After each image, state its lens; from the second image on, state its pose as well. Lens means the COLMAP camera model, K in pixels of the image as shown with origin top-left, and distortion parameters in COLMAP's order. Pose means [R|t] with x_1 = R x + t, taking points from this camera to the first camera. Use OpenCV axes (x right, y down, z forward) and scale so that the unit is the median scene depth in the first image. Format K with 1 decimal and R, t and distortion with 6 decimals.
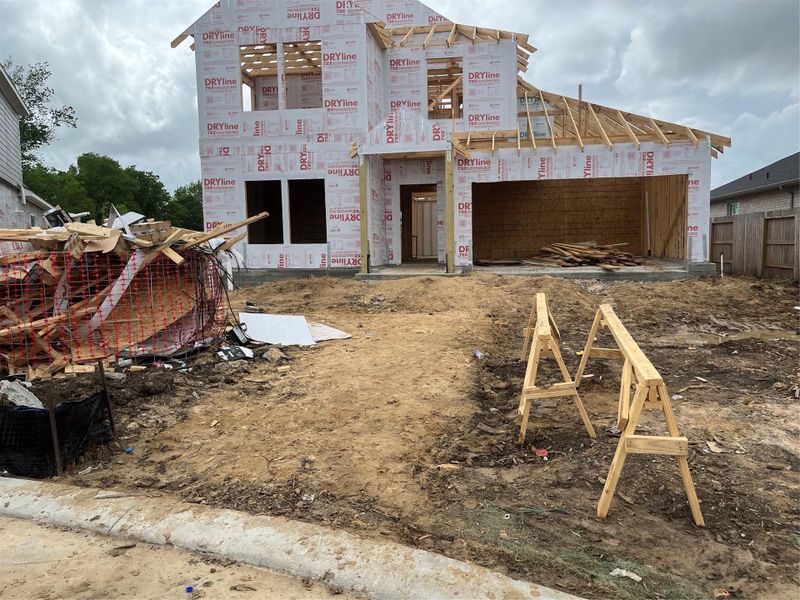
lens RADIAL K [[607.0, 0, 400.0], [0, 607.0, 300.0], [0, 0, 1]] dist [0.077901, -0.138973]
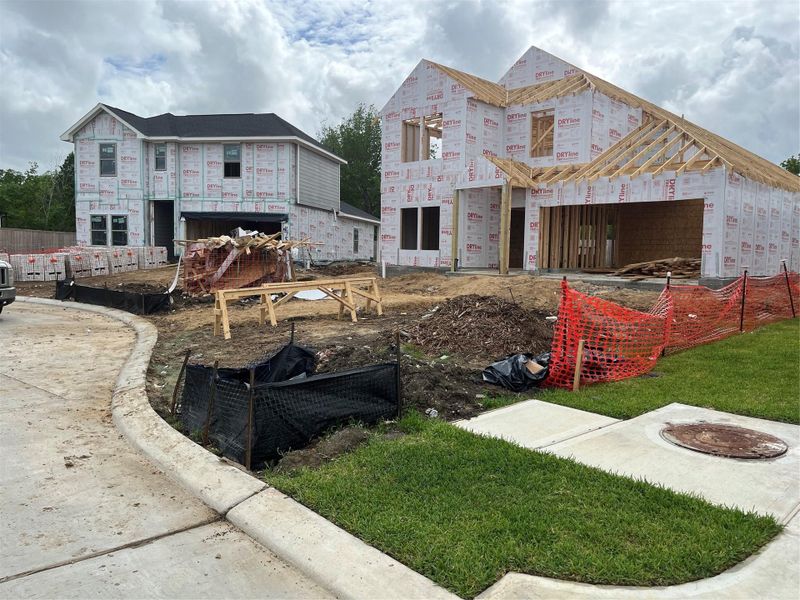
lens RADIAL K [[607.0, 0, 400.0], [0, 607.0, 300.0], [0, 0, 1]] dist [0.077901, -0.138973]
pose [[0.791056, 0.080875, -0.606374, 0.696385], [-0.088234, 0.995942, 0.017727, 0.007739], [0.605347, 0.039480, 0.794982, -0.205794]]
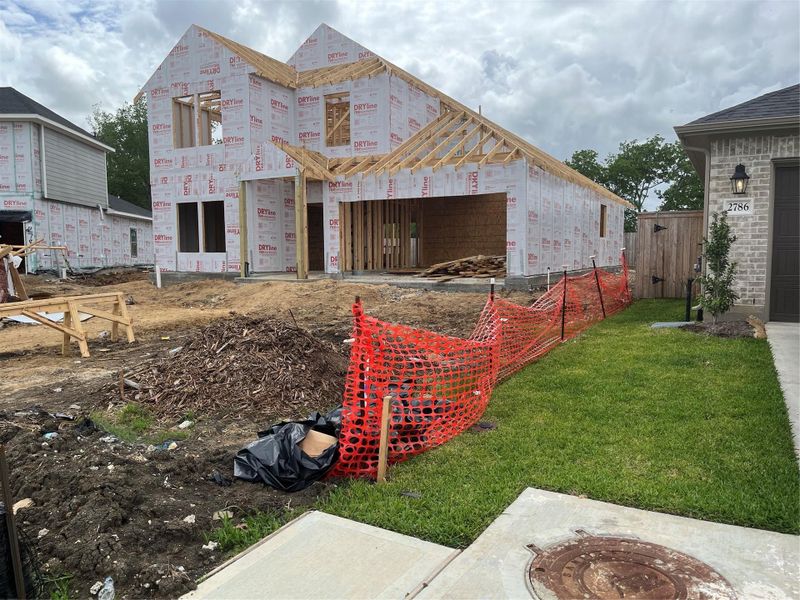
lens RADIAL K [[607.0, 0, 400.0], [0, 607.0, 300.0], [0, 0, 1]] dist [0.077901, -0.138973]
pose [[0.939628, 0.040159, -0.339834, 0.635363], [-0.043402, 0.999056, -0.001943, -0.010278], [0.339435, 0.016575, 0.940484, -0.040558]]
